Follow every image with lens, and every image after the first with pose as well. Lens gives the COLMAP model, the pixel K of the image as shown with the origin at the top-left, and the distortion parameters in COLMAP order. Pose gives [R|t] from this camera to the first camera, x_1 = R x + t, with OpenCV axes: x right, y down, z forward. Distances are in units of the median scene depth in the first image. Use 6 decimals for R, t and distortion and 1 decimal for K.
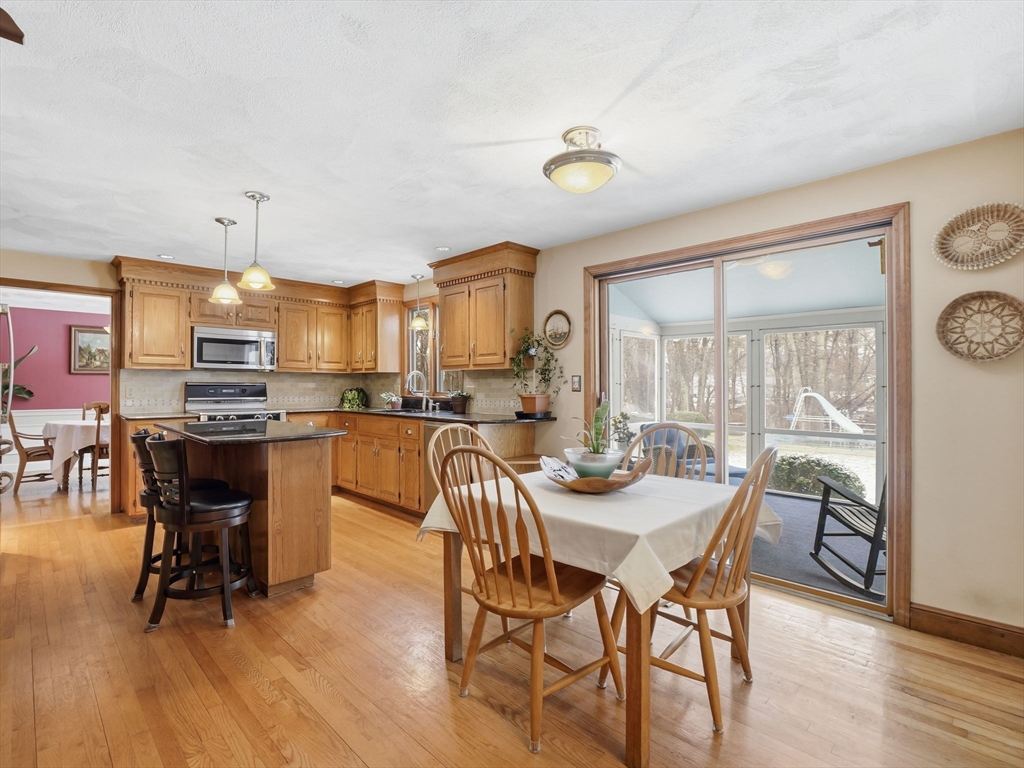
lens RADIAL K [[499.3, 0, 522.0], [0, 499.3, 387.3], [0, 0, 1]] dist [-0.010822, -0.002250]
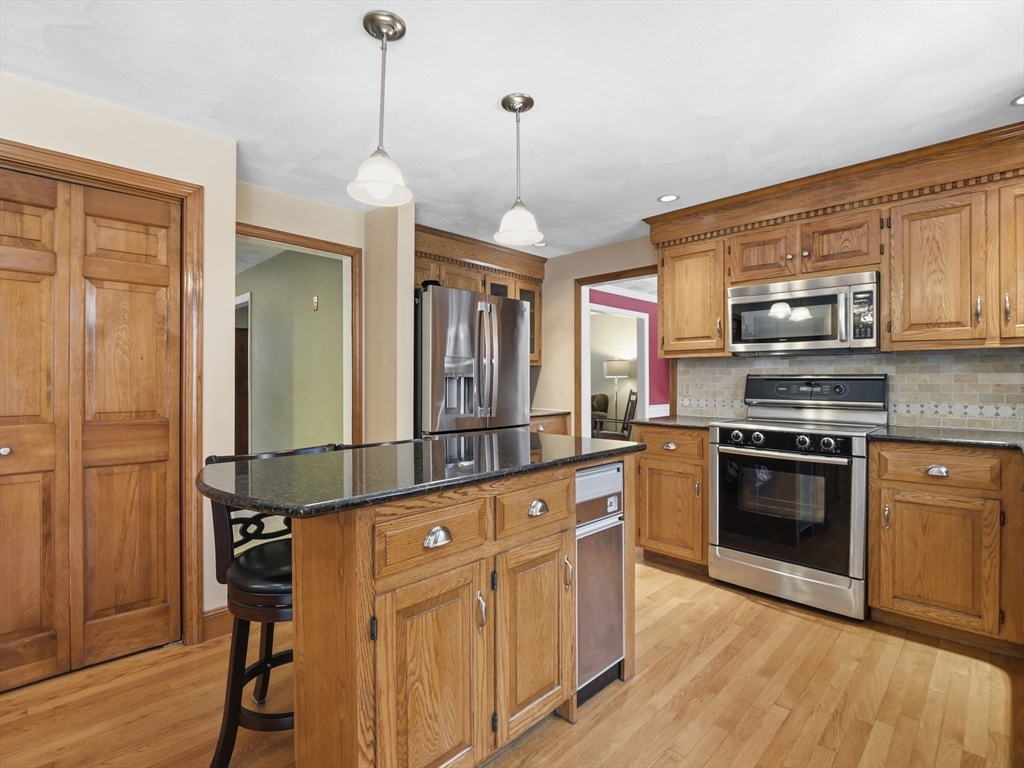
lens RADIAL K [[499.3, 0, 491.1], [0, 499.3, 385.1], [0, 0, 1]] dist [-0.010822, -0.002250]
pose [[-0.013448, 0.010156, -0.999858, -0.002928], [-0.000570, 0.999948, 0.010165, -0.002849], [0.999909, 0.000707, -0.013441, 0.632676]]
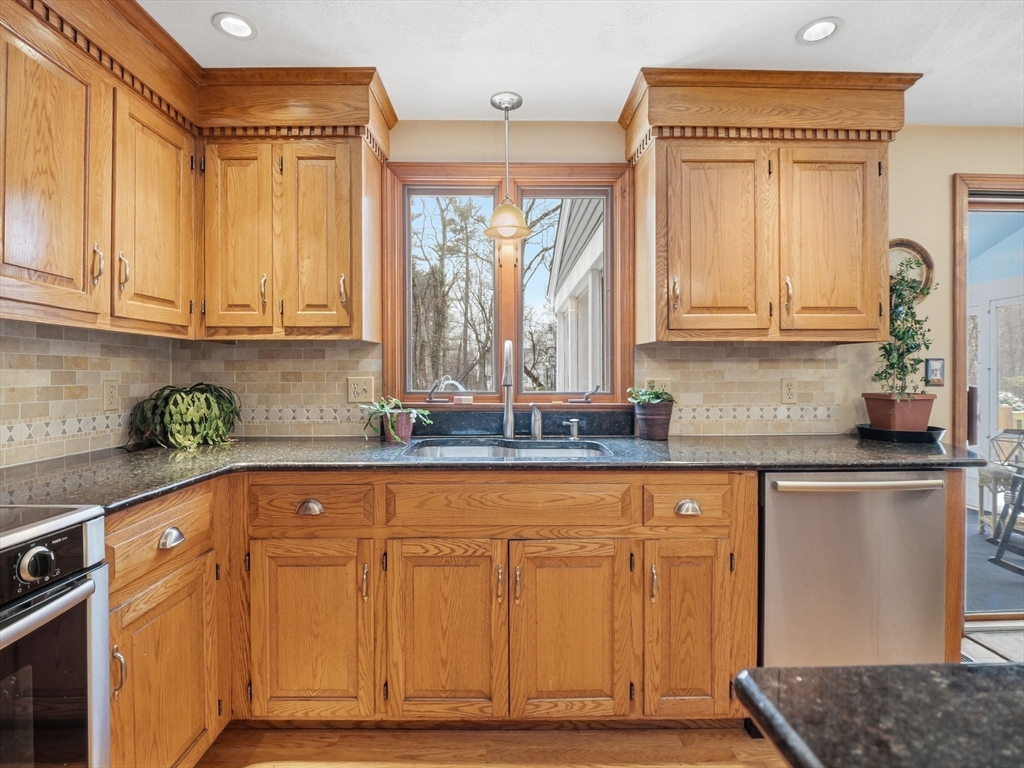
lens RADIAL K [[499.3, 0, 507.1], [0, 499.3, 371.8], [0, 0, 1]] dist [-0.010822, -0.002250]
pose [[0.702837, -0.000377, 0.711351, -0.486771], [0.004512, 0.999982, -0.003927, -0.006078], [-0.711337, 0.005970, 0.702826, 0.715757]]
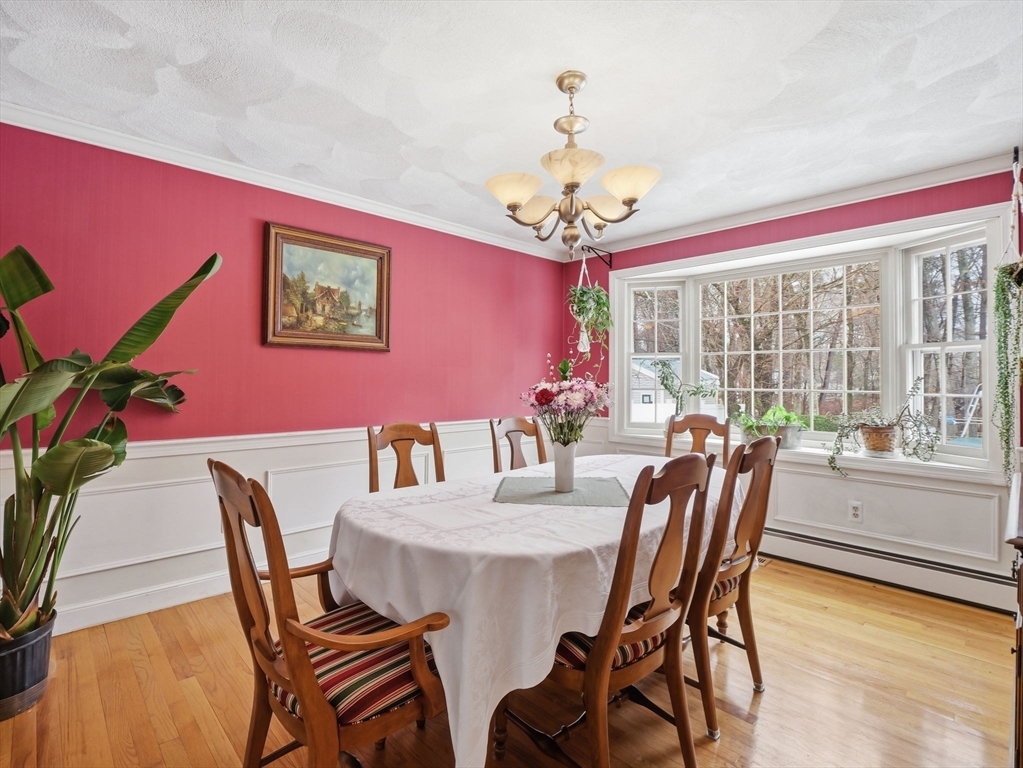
lens RADIAL K [[498.8, 0, 505.1], [0, 498.8, 376.2], [0, 0, 1]] dist [-0.010822, -0.002250]
pose [[0.999343, 0.008942, -0.035137, -0.955739], [-0.009455, 0.999851, -0.014462, 0.002648], [0.035002, 0.014785, 0.999278, 0.822992]]
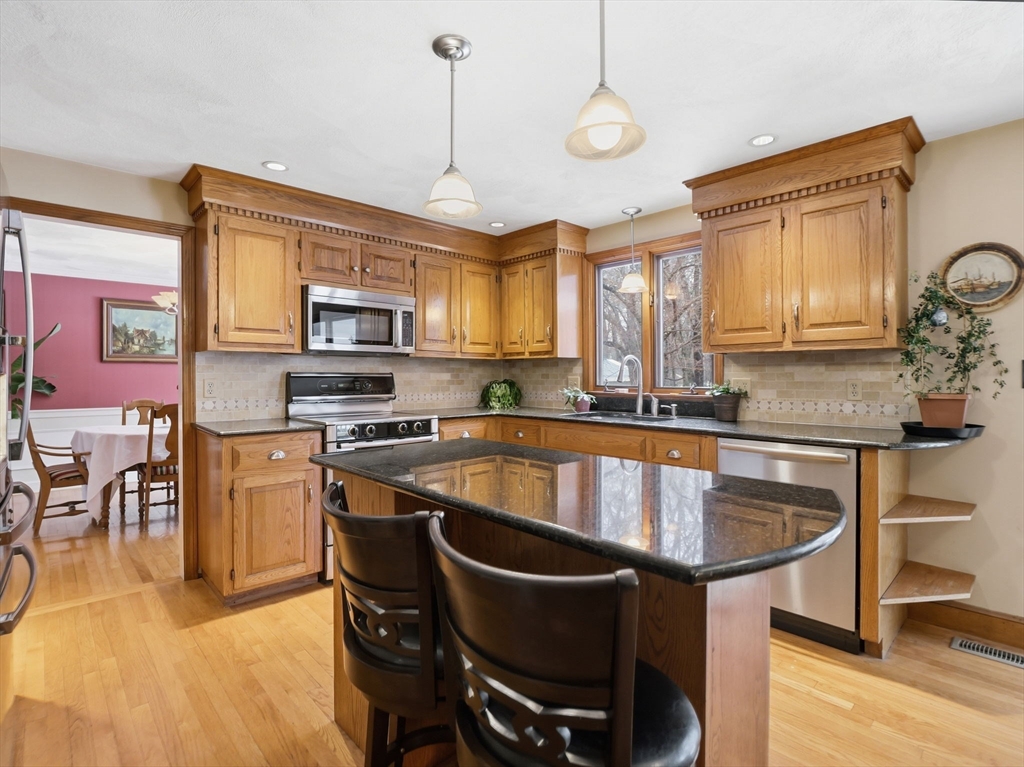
lens RADIAL K [[499.3, 0, 514.3], [0, 499.3, 382.5], [0, 0, 1]] dist [-0.010822, -0.002250]
pose [[0.999706, -0.001497, -0.024216, -0.346207], [0.001792, 0.999924, 0.012172, -0.004366], [0.024196, -0.012212, 0.999633, 0.333548]]
